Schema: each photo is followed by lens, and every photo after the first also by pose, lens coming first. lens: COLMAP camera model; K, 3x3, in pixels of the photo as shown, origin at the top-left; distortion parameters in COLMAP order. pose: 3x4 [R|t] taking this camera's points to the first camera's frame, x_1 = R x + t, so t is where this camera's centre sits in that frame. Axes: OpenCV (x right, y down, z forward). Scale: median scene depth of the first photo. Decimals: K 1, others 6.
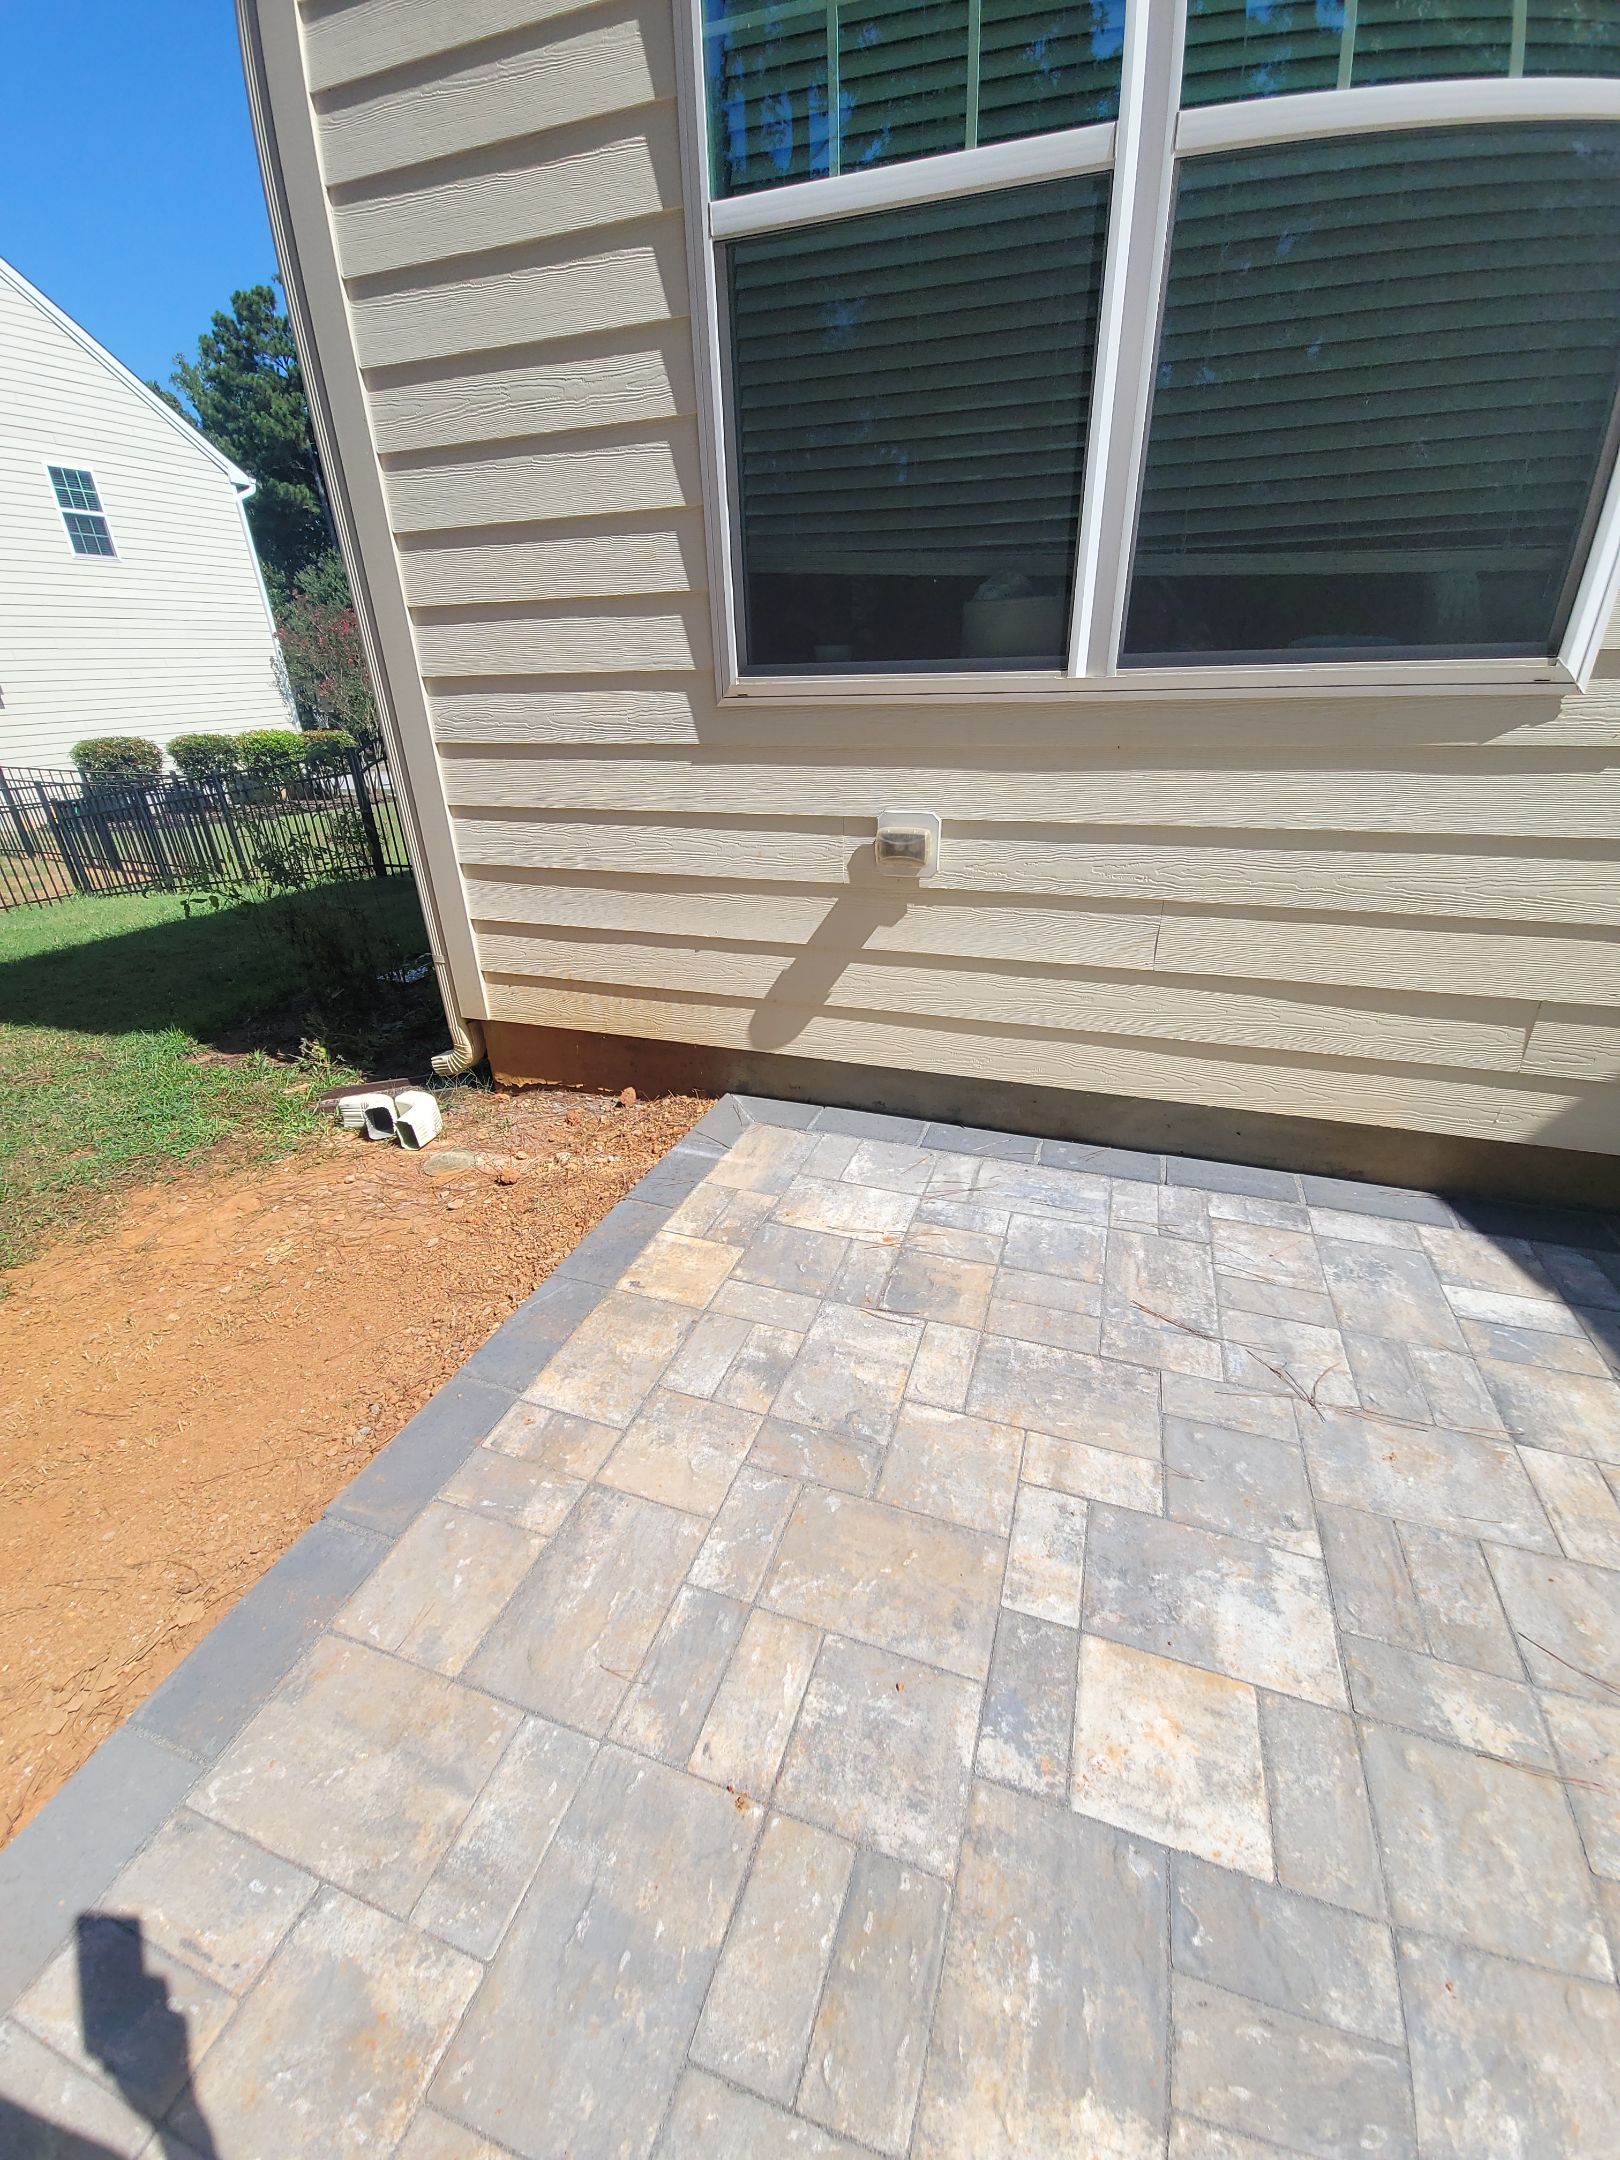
lens RADIAL K [[875.1, 0, 819.6], [0, 875.1, 1079.5], [0, 0, 1]] dist [0.022640, -0.014270]
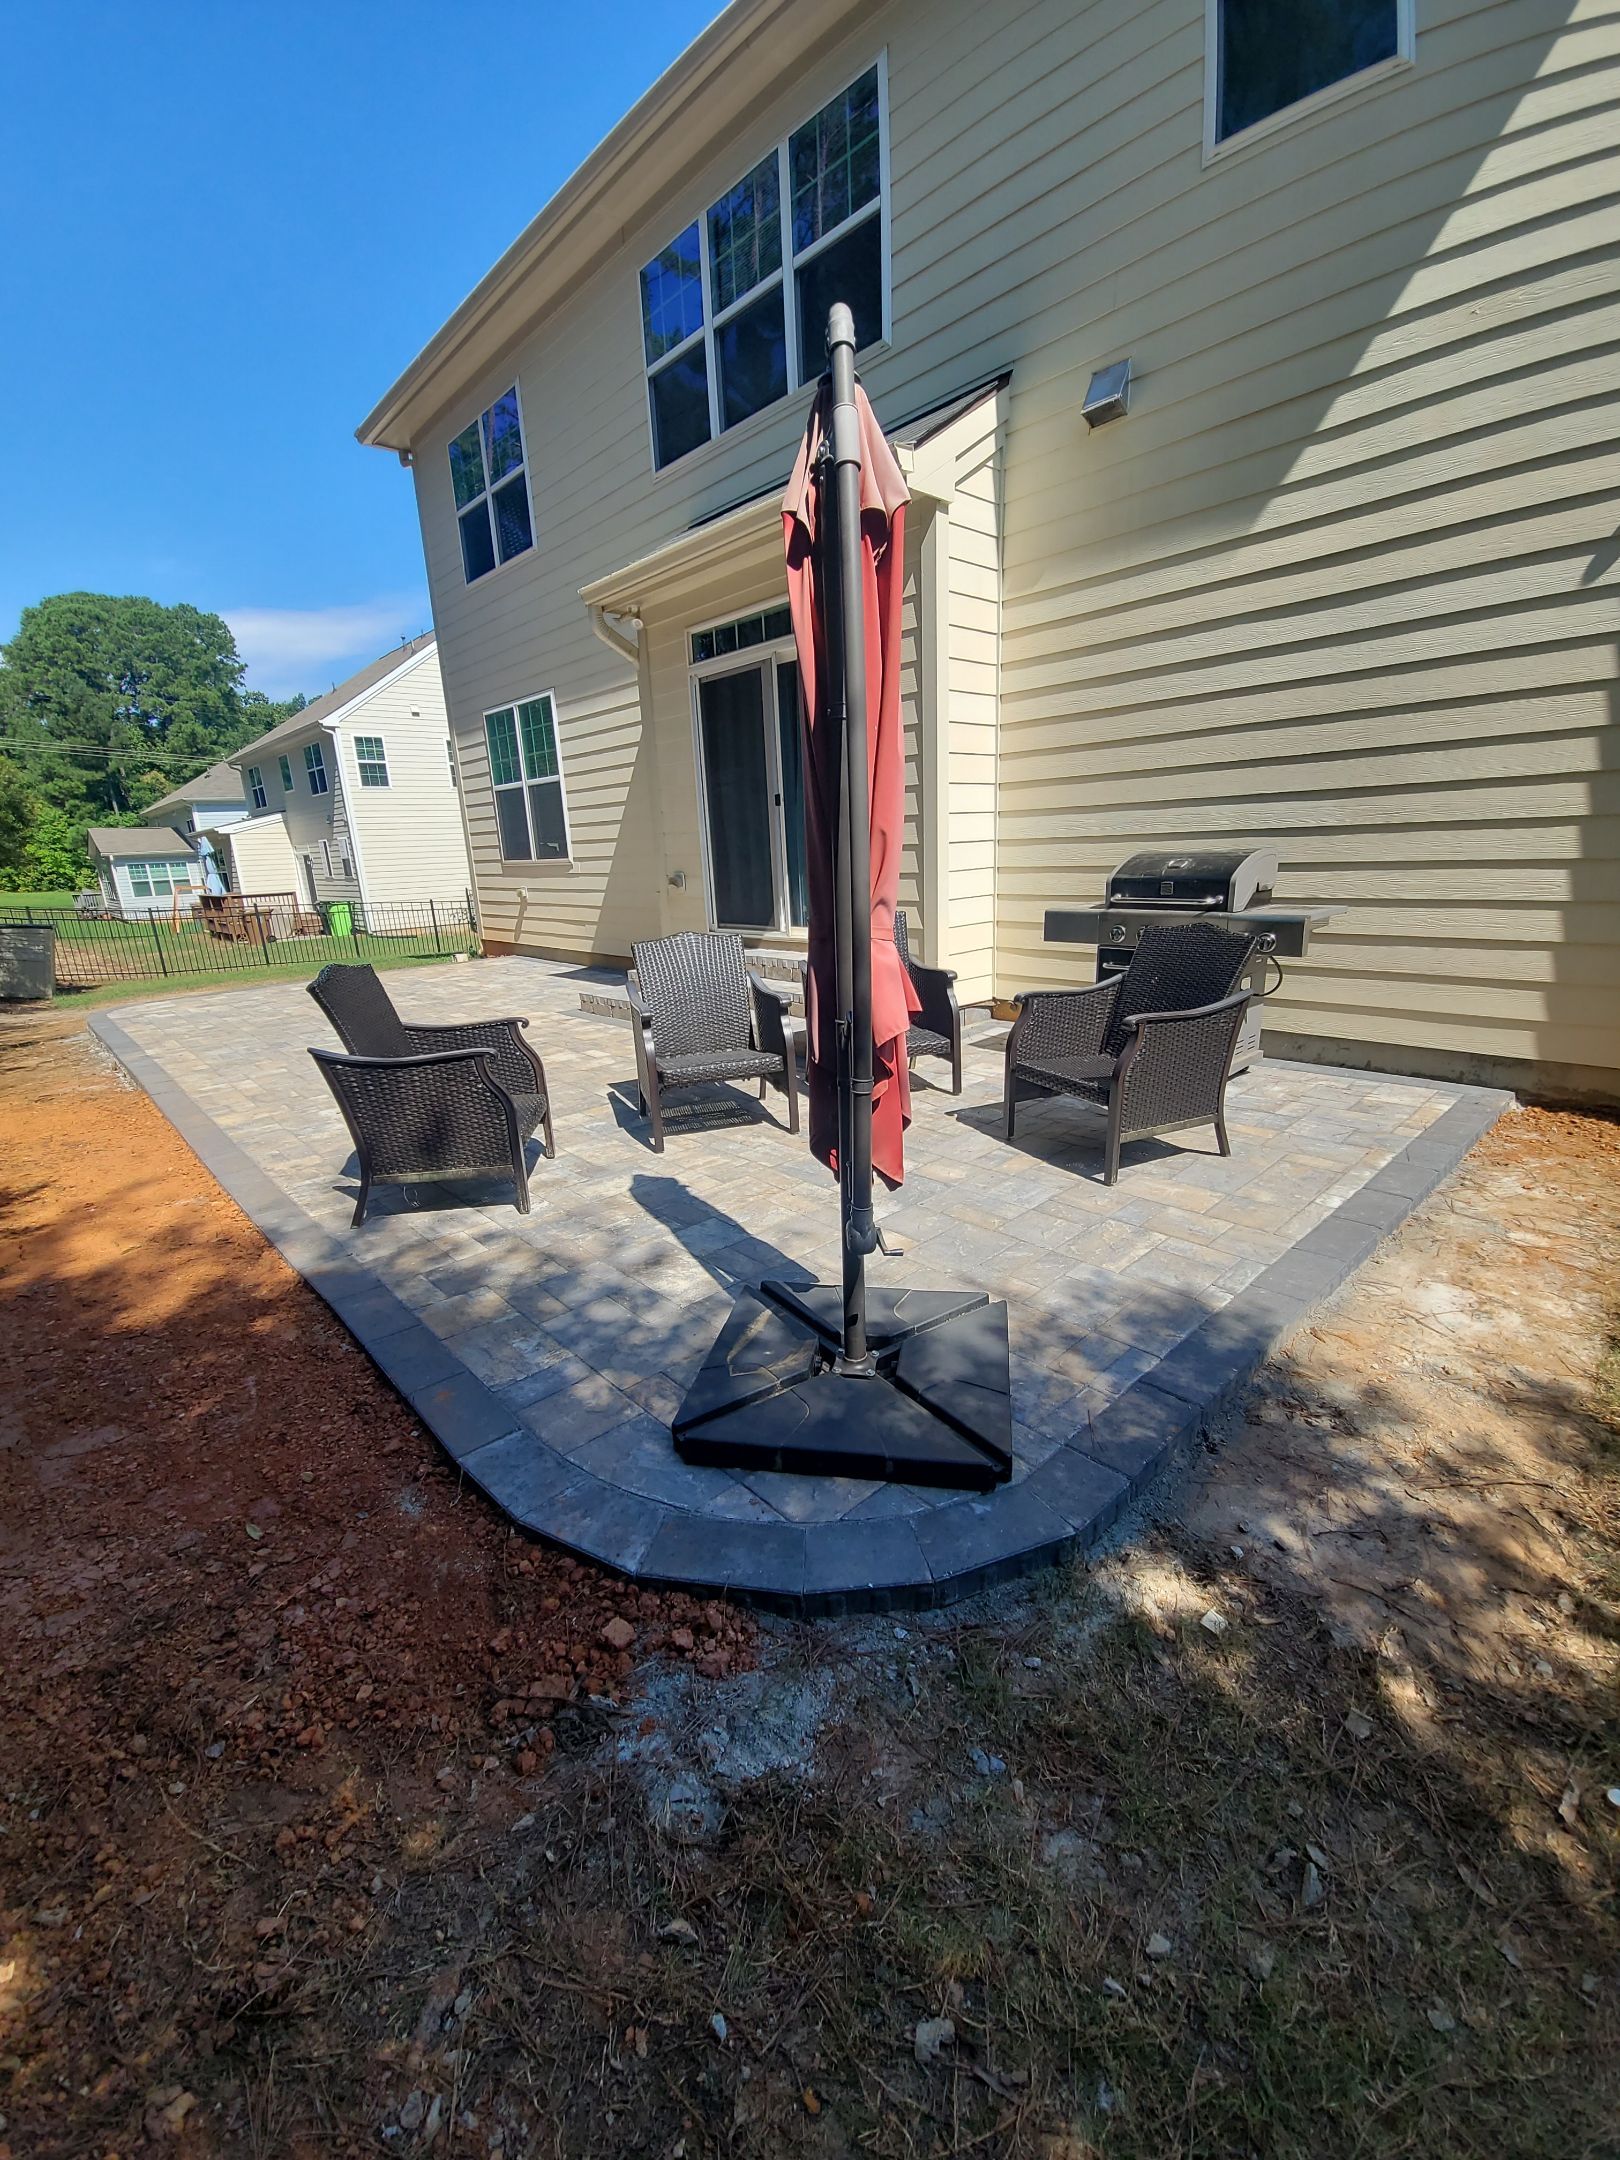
lens RADIAL K [[894.6, 0, 822.5], [0, 894.6, 1088.9], [0, 0, 1]] dist [0.002088, -0.007240]
pose [[0.884670, 0.110195, -0.453008, 4.029905], [-0.178993, 0.977480, -0.111779, 1.074473], [0.430489, 0.179973, 0.884471, -2.531573]]
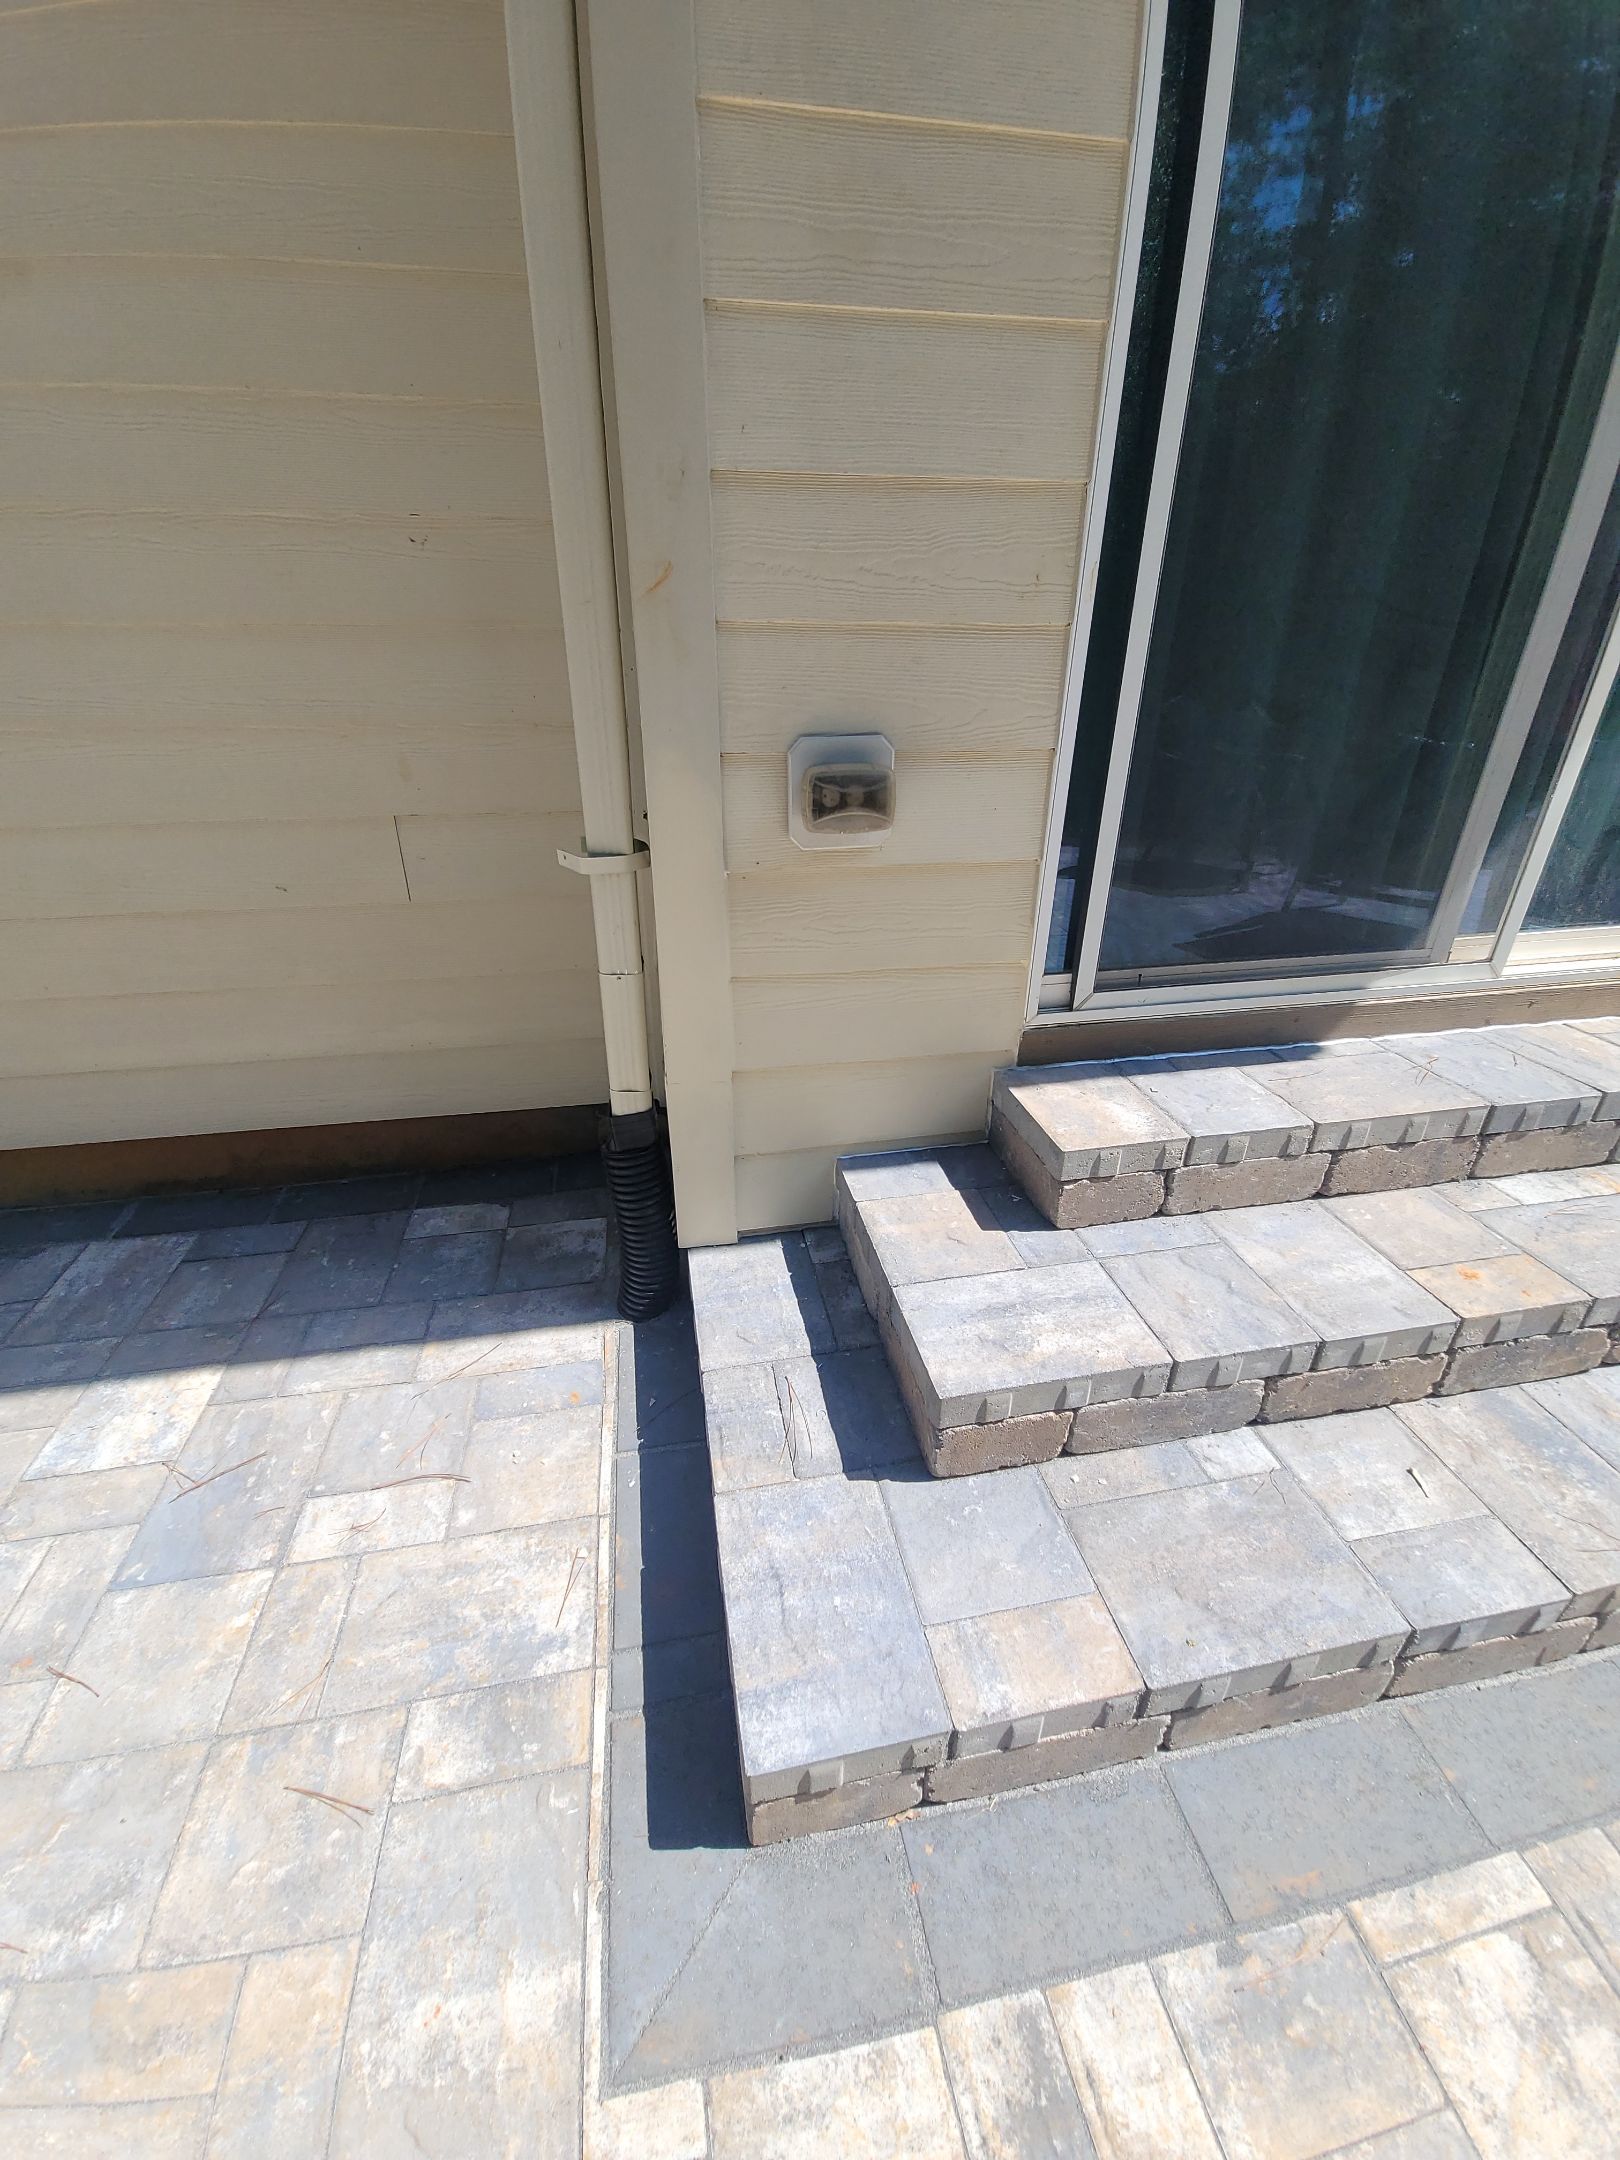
lens RADIAL K [[875.1, 0, 819.6], [0, 875.1, 1079.5], [0, 0, 1]] dist [0.022640, -0.014270]
pose [[0.869312, -0.197416, 0.453126, 1.535493], [0.189496, 0.979836, 0.063348, 0.159719], [-0.456495, 0.030797, 0.889193, -0.392613]]
